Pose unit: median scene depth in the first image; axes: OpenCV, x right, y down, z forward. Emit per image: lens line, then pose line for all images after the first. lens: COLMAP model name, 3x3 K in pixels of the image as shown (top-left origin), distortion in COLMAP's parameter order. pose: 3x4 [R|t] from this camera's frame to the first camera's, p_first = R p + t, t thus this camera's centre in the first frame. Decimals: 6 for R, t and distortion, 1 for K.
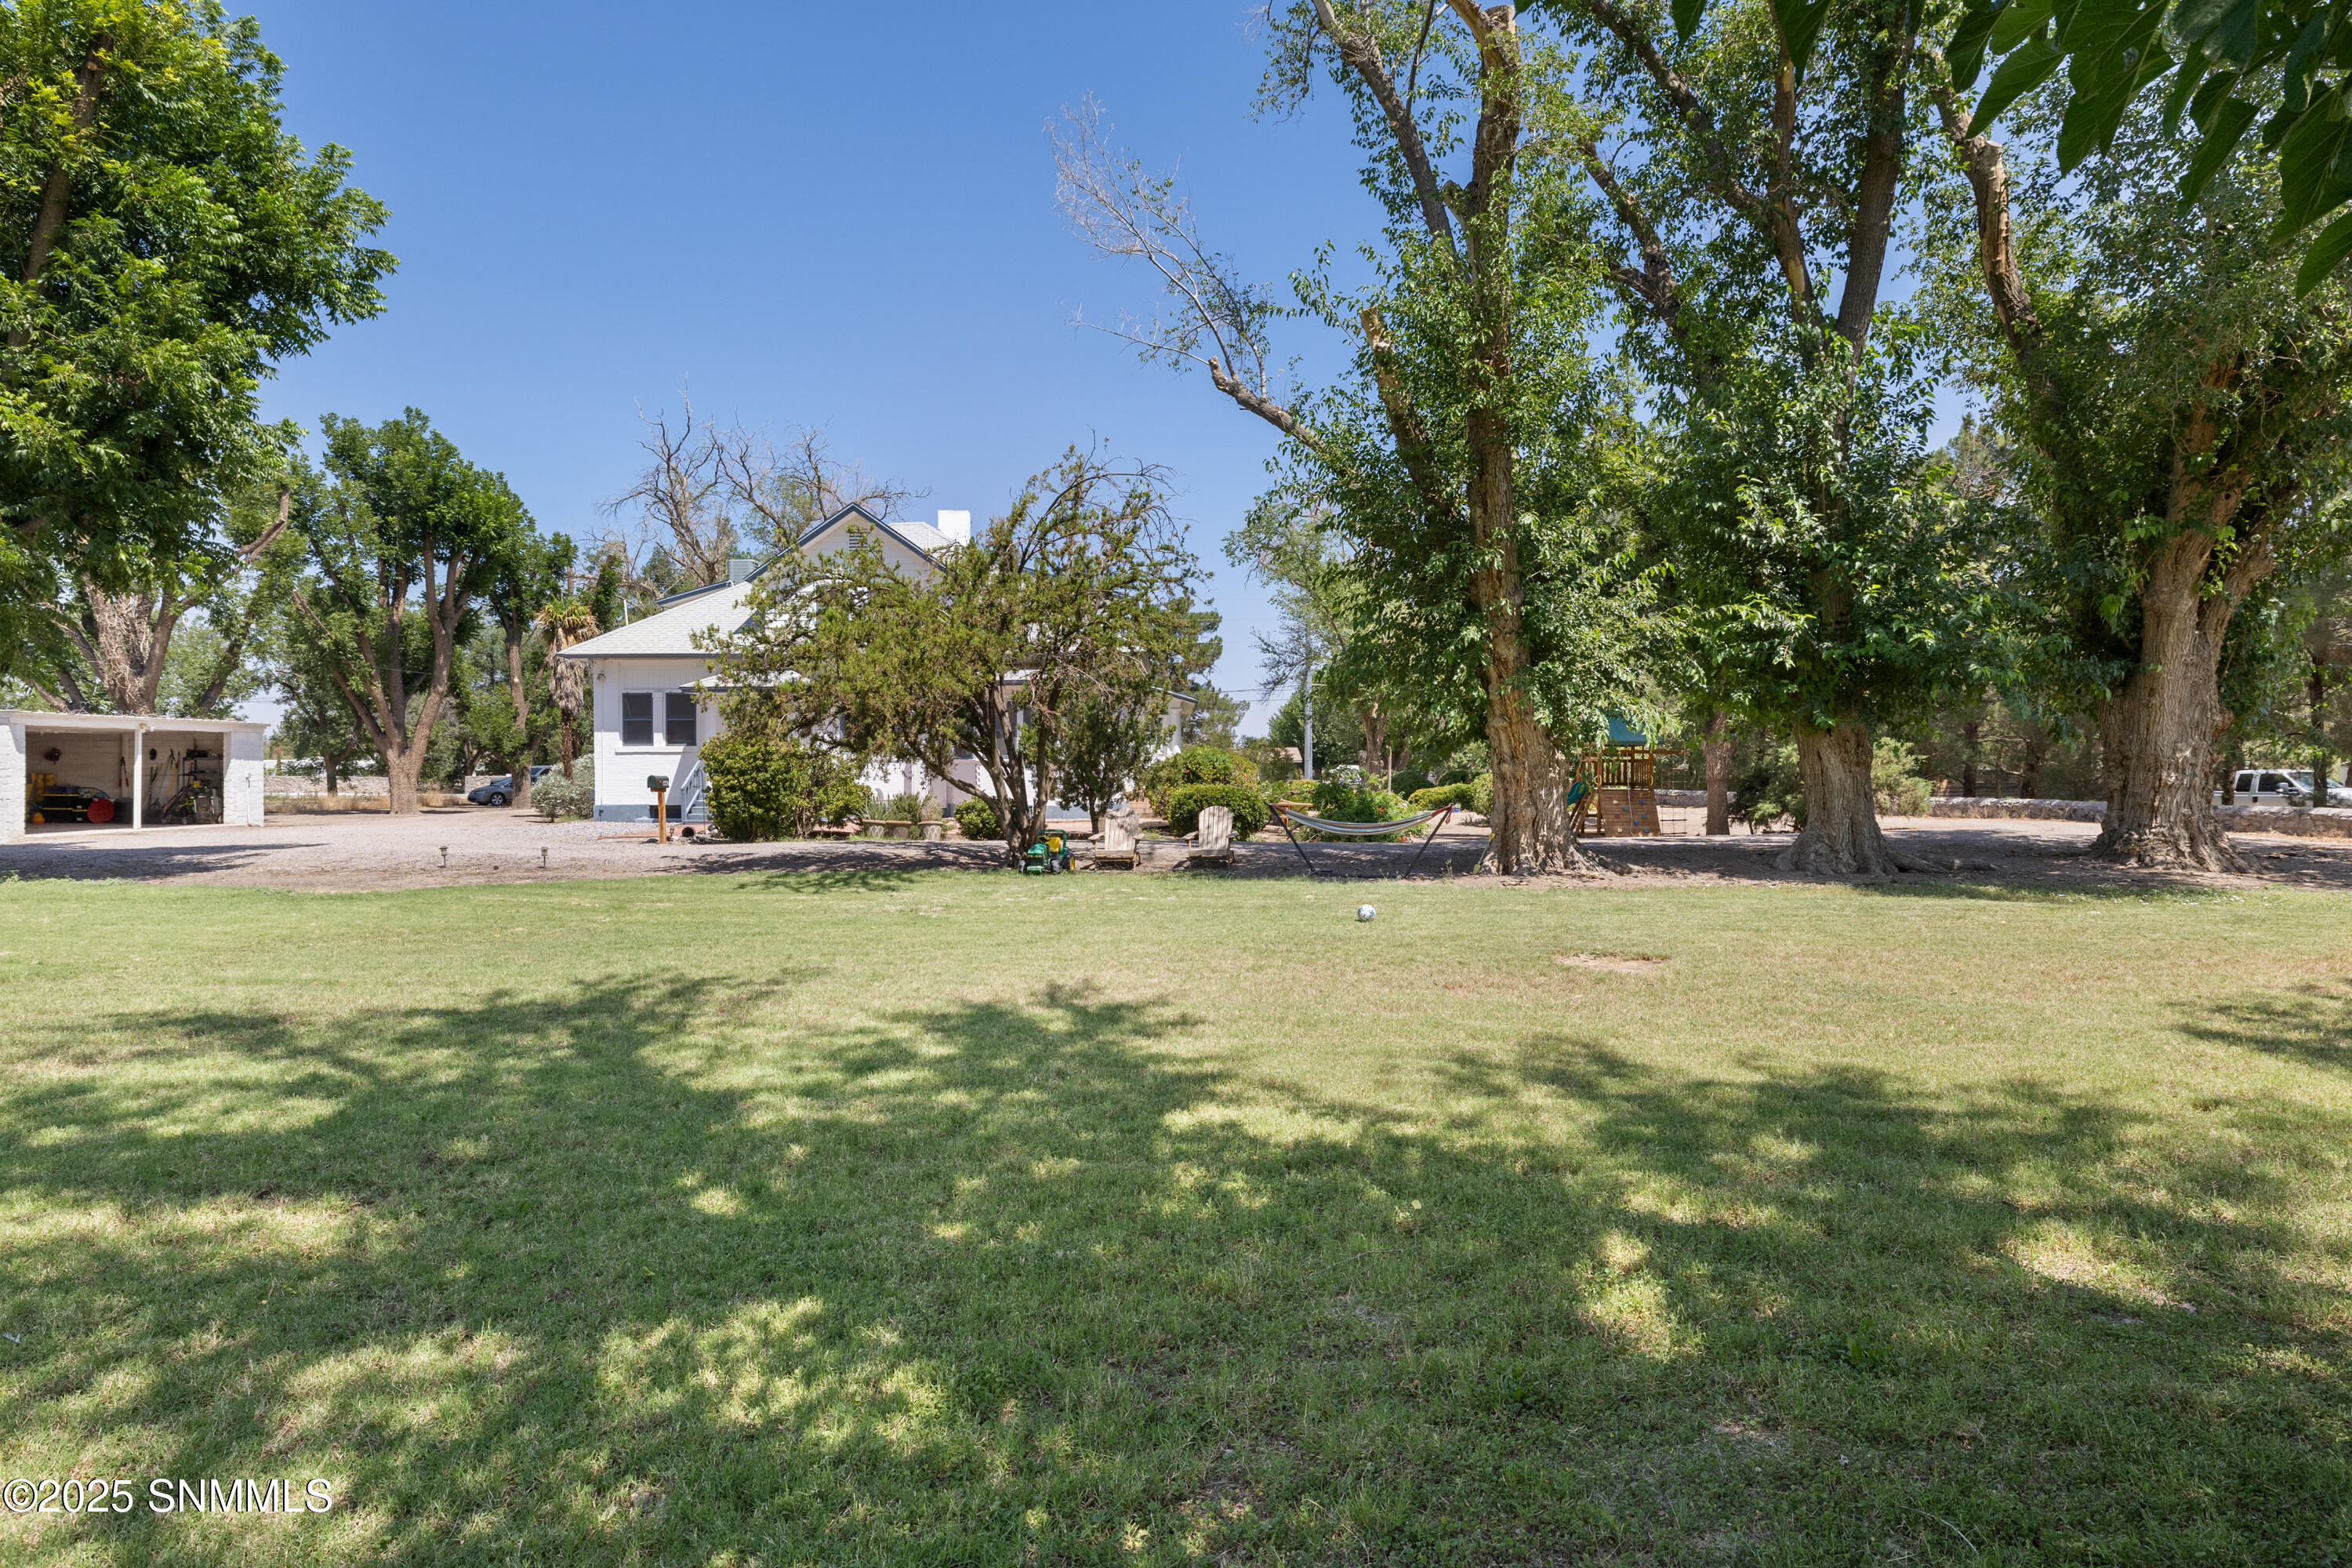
lens RADIAL K [[1370.1, 0, 1168.6], [0, 1370.1, 765.9], [0, 0, 1]] dist [0.006662, 0.000502]
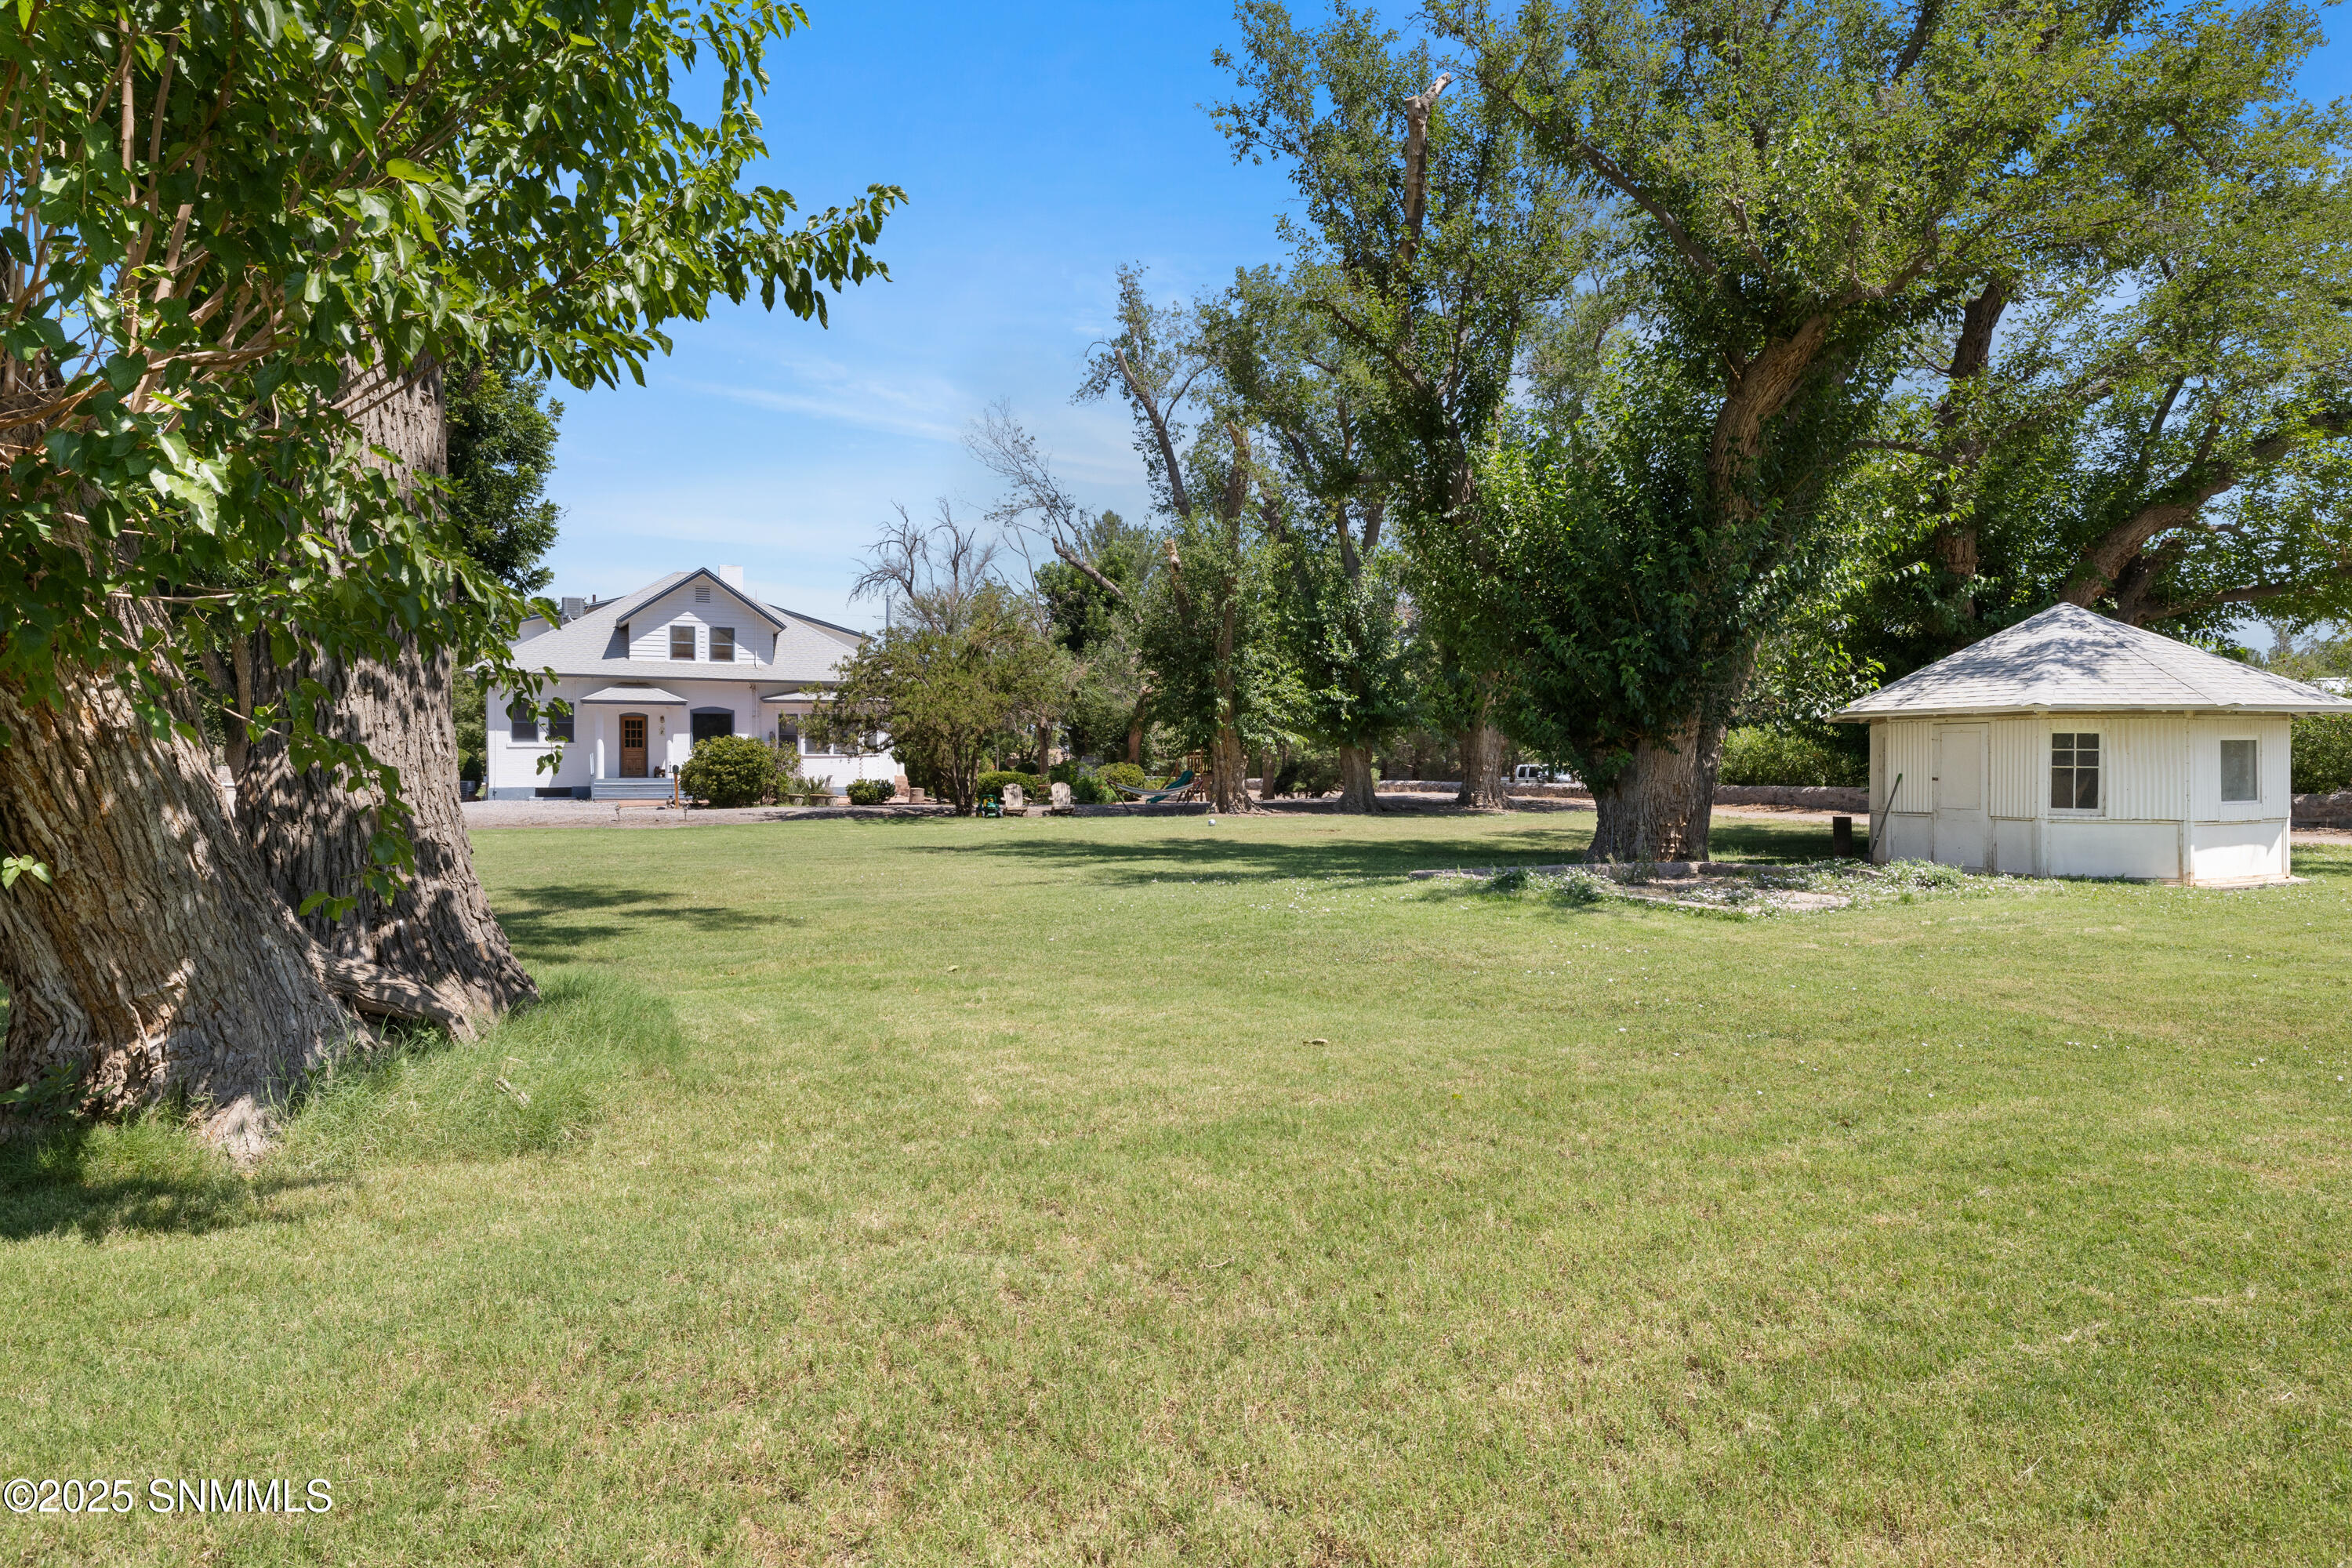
lens RADIAL K [[1370.1, 0, 1166.3], [0, 1370.1, 772.6], [0, 0, 1]] dist [0.006662, 0.000502]
pose [[0.921005, 0.001742, 0.389546, -0.569827], [-0.005978, 0.999935, 0.009662, -0.002548], [-0.389504, -0.011228, 0.920956, -0.780782]]
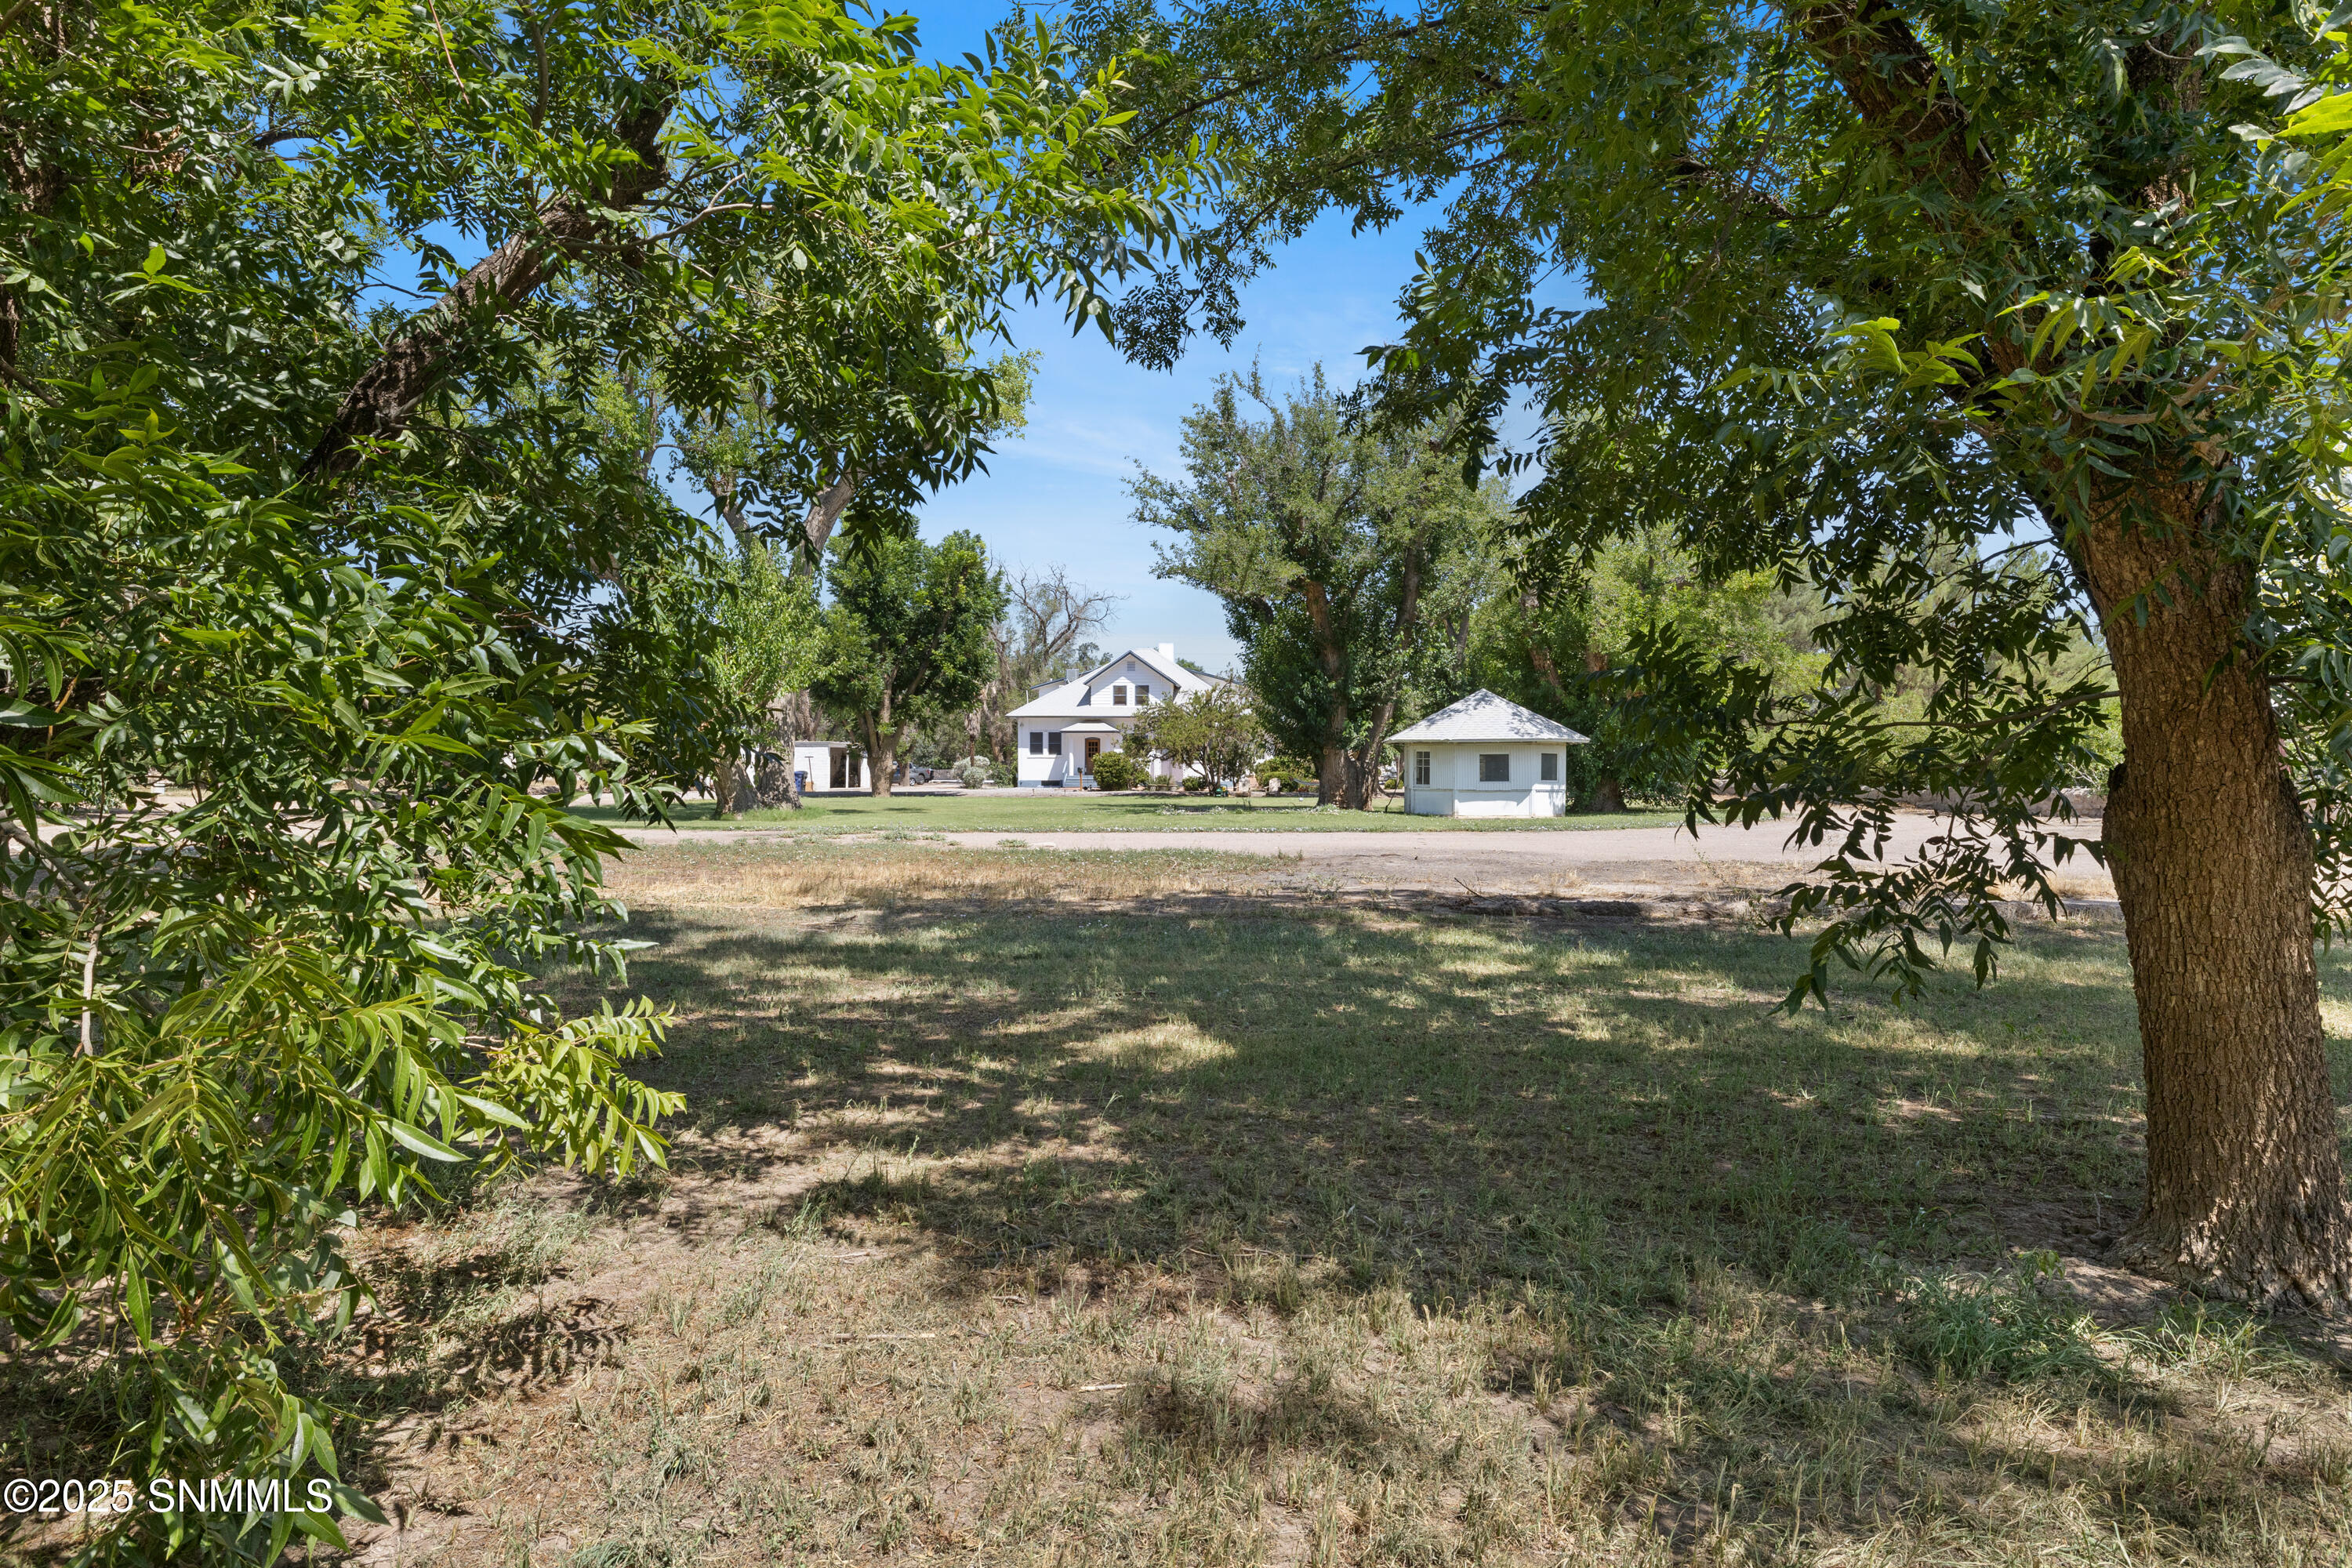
lens RADIAL K [[1370.1, 0, 1175.2], [0, 1370.1, 789.5], [0, 0, 1]] dist [0.006662, 0.000502]
pose [[0.997408, 0.000004, -0.071955, 0.029806], [0.001711, 0.999716, 0.023768, -0.017630], [0.071934, -0.023830, 0.997125, -2.256010]]
